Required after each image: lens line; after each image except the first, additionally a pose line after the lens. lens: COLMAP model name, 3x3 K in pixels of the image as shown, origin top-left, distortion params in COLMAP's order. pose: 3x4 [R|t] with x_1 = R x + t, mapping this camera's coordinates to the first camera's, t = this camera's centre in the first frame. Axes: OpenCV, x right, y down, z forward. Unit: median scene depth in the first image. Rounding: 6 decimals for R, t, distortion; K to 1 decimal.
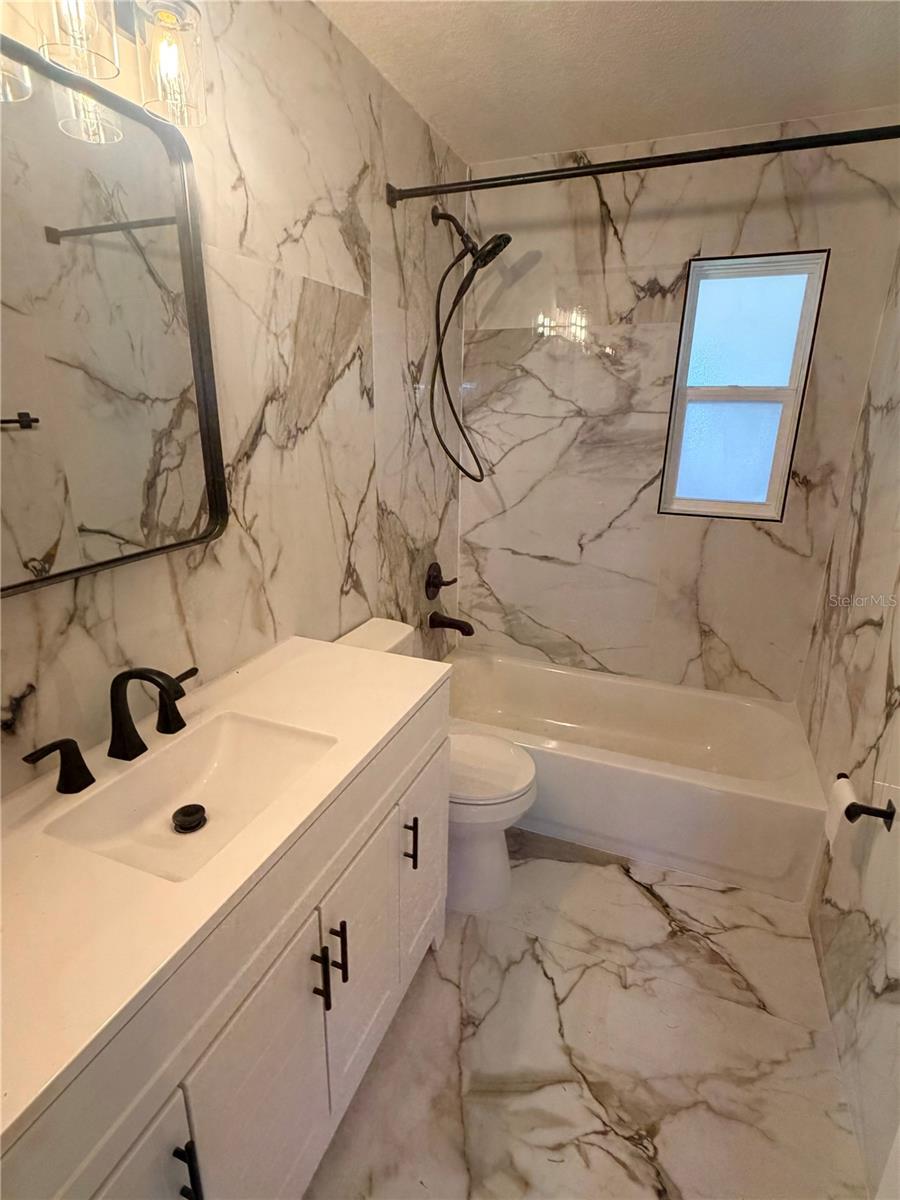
lens RADIAL K [[605.8, 0, 446.1], [0, 605.8, 601.6], [0, 0, 1]] dist [0.001483, -0.000285]
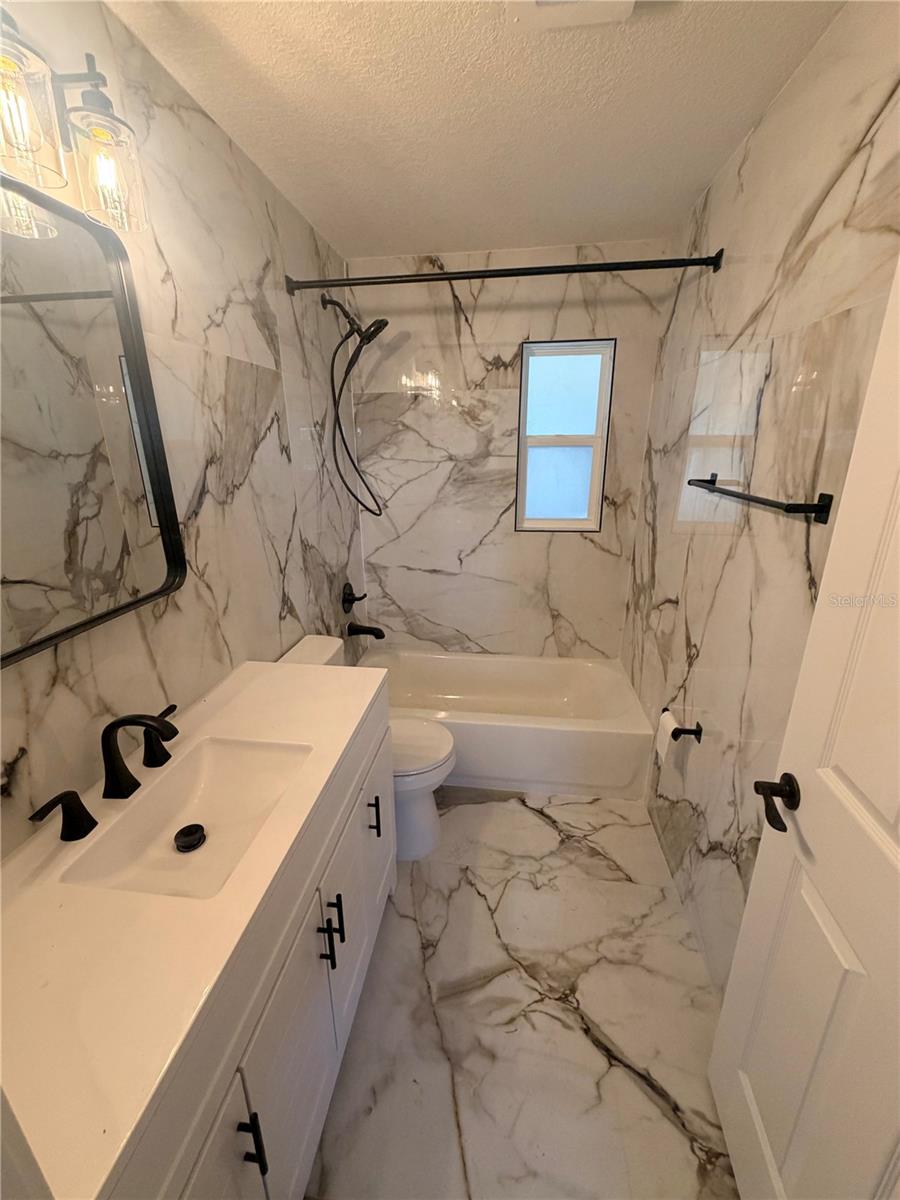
lens RADIAL K [[484.9, 0, 448.3], [0, 484.9, 601.9], [0, 0, 1]] dist [0.000282, 0.000033]
pose [[0.967702, -0.100502, 0.231197, -0.075378], [0.098800, 0.994927, 0.018958, -0.035366], [-0.231929, 0.004496, 0.972722, -0.004408]]
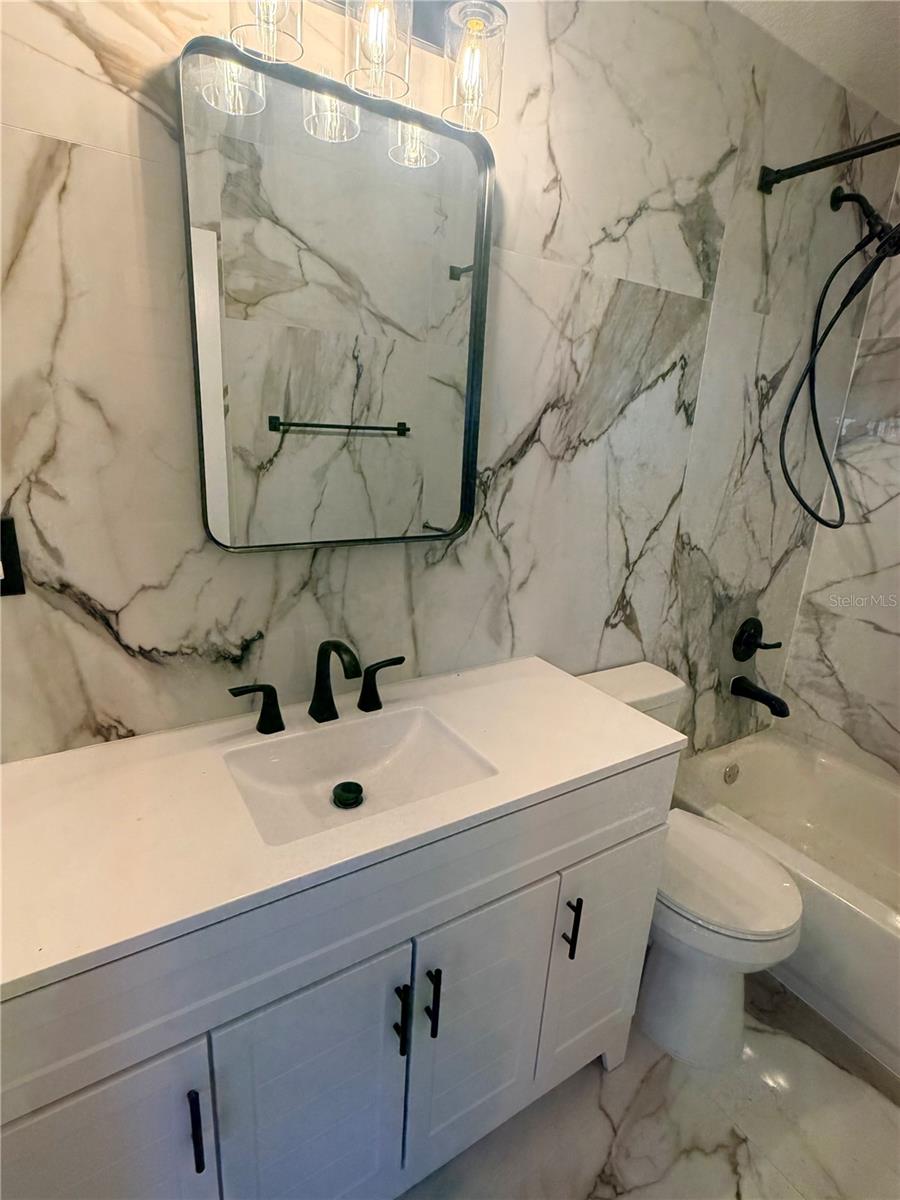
lens RADIAL K [[605.8, 0, 452.4], [0, 605.8, 601.8], [0, 0, 1]] dist [0.001483, -0.000285]
pose [[0.809762, 0.194459, -0.553599, 0.145495], [-0.222299, 0.974826, 0.017257, -0.013154], [0.543018, 0.109090, 0.832604, 0.127762]]
